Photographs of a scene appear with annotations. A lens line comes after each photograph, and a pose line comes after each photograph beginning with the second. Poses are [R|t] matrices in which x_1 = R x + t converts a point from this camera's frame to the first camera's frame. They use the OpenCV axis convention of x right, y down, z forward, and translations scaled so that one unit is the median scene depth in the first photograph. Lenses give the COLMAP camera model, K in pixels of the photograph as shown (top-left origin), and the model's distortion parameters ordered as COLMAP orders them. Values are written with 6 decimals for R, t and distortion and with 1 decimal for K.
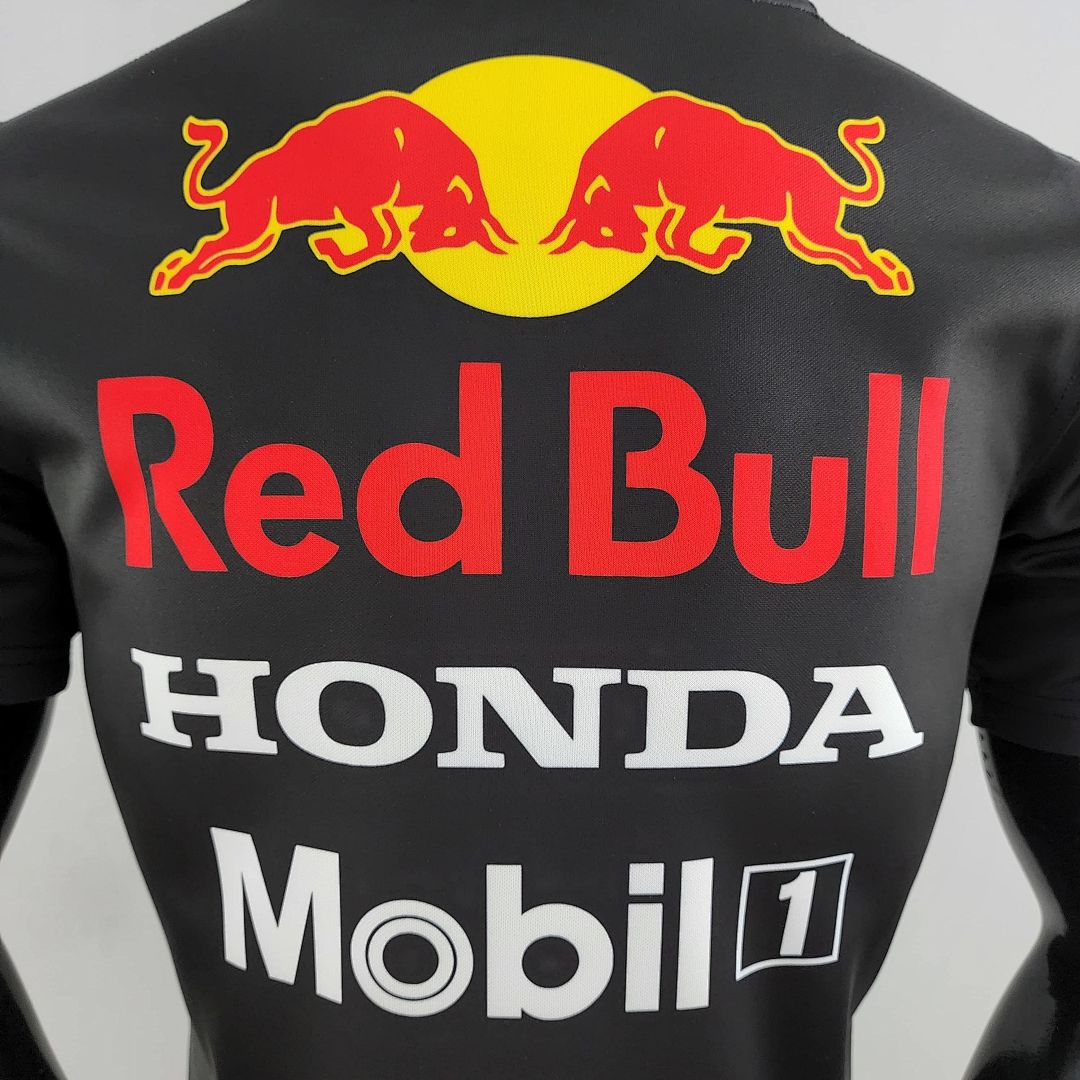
lens RADIAL K [[1003.7, 0, 536.7], [0, 1003.7, 562.0], [0, 0, 1]] dist [0.020561, 0.000489]
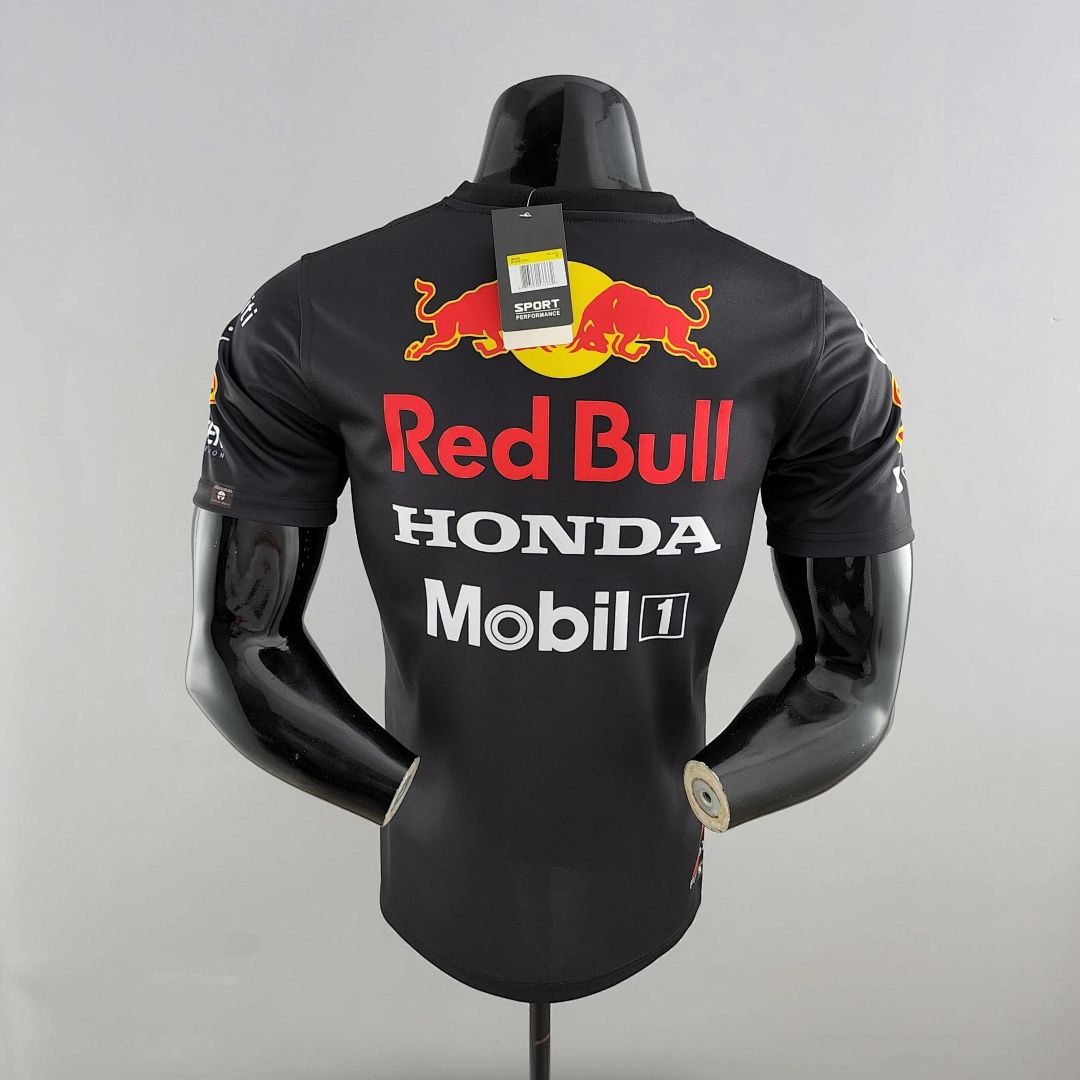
lens RADIAL K [[1028.8, 0, 554.1], [0, 1028.8, 541.4], [0, 0, 1]] dist [0.148987, -0.419188]
pose [[0.999800, 0.016888, 0.010722, -0.043940], [-0.018282, 0.988967, 0.147003, -0.211321], [-0.008121, -0.147169, 0.989078, -1.580167]]
